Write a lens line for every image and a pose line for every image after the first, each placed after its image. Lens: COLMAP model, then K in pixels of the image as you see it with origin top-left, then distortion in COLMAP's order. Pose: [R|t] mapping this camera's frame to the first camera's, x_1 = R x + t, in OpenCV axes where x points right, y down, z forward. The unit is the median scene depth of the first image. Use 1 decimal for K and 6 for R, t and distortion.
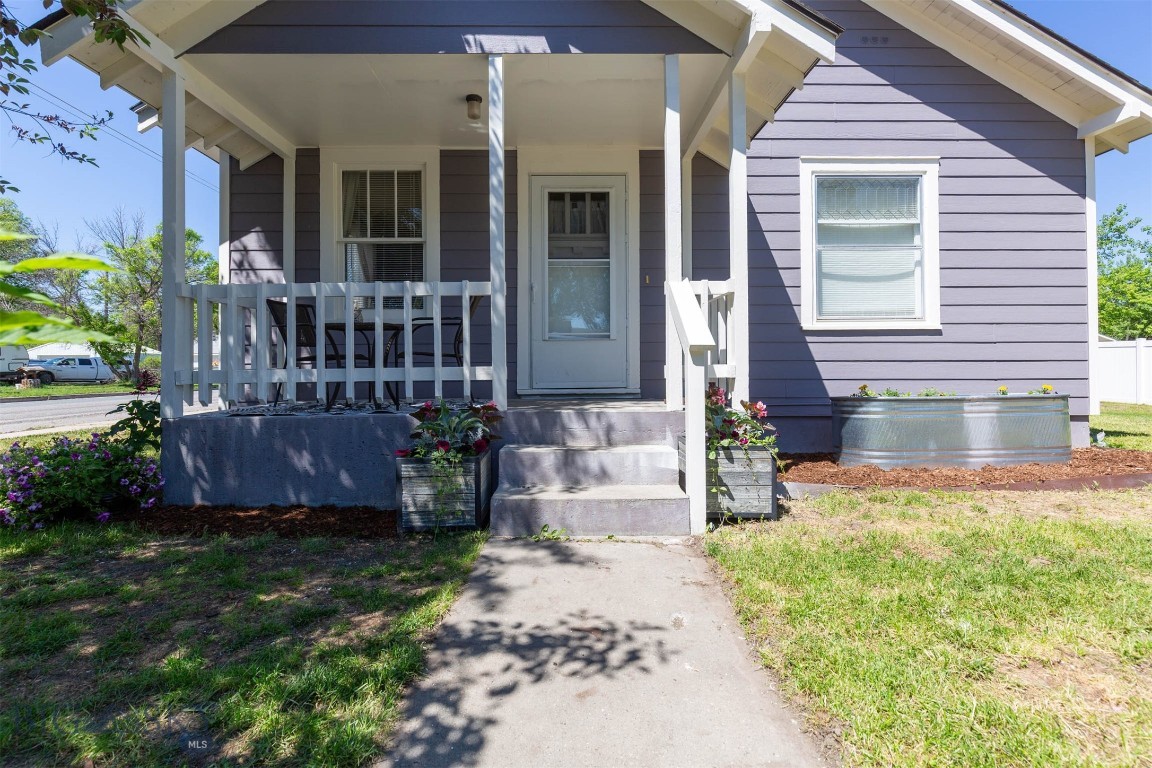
lens RADIAL K [[520.4, 0, 576.6], [0, 520.4, 346.3], [0, 0, 1]] dist [-0.001200, -0.000113]
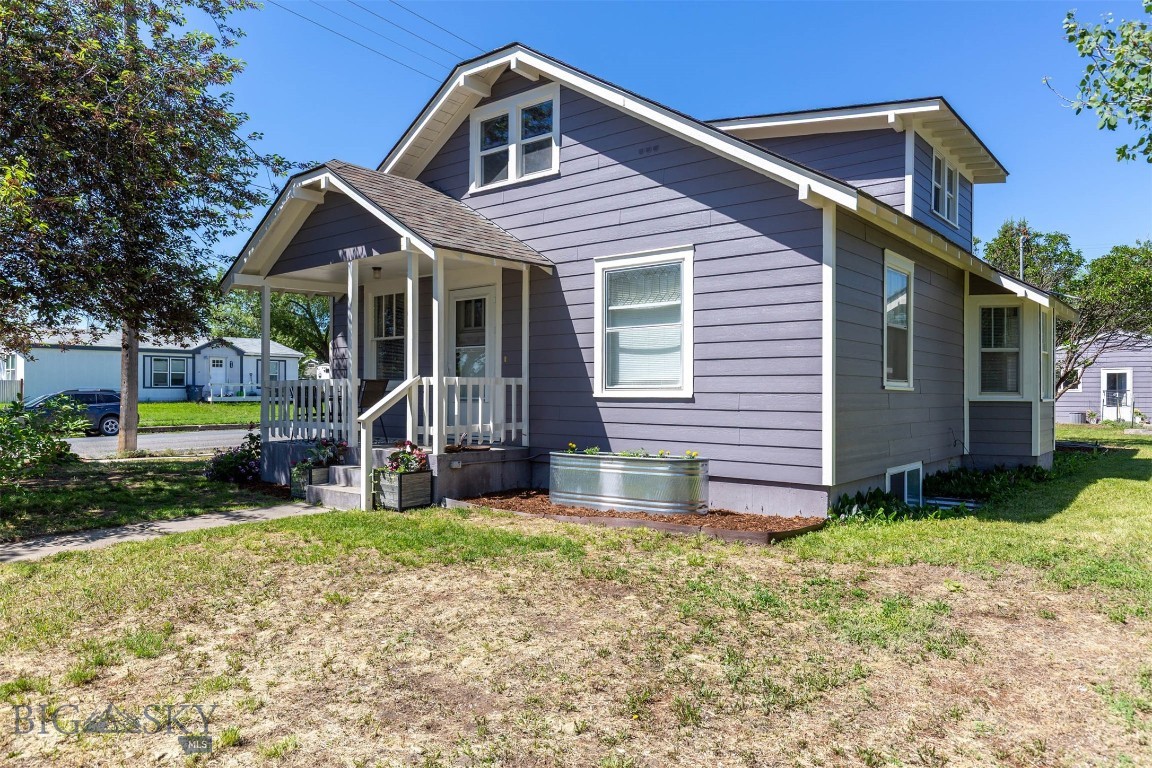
lens RADIAL K [[734.7, 0, 578.3], [0, 734.7, 348.9], [0, 0, 1]] dist [0.000066, -0.000685]
pose [[0.780080, -0.028640, -0.625024, 1.499585], [0.021198, 0.999588, -0.019346, -0.112980], [0.625320, 0.001843, 0.780366, -0.400510]]
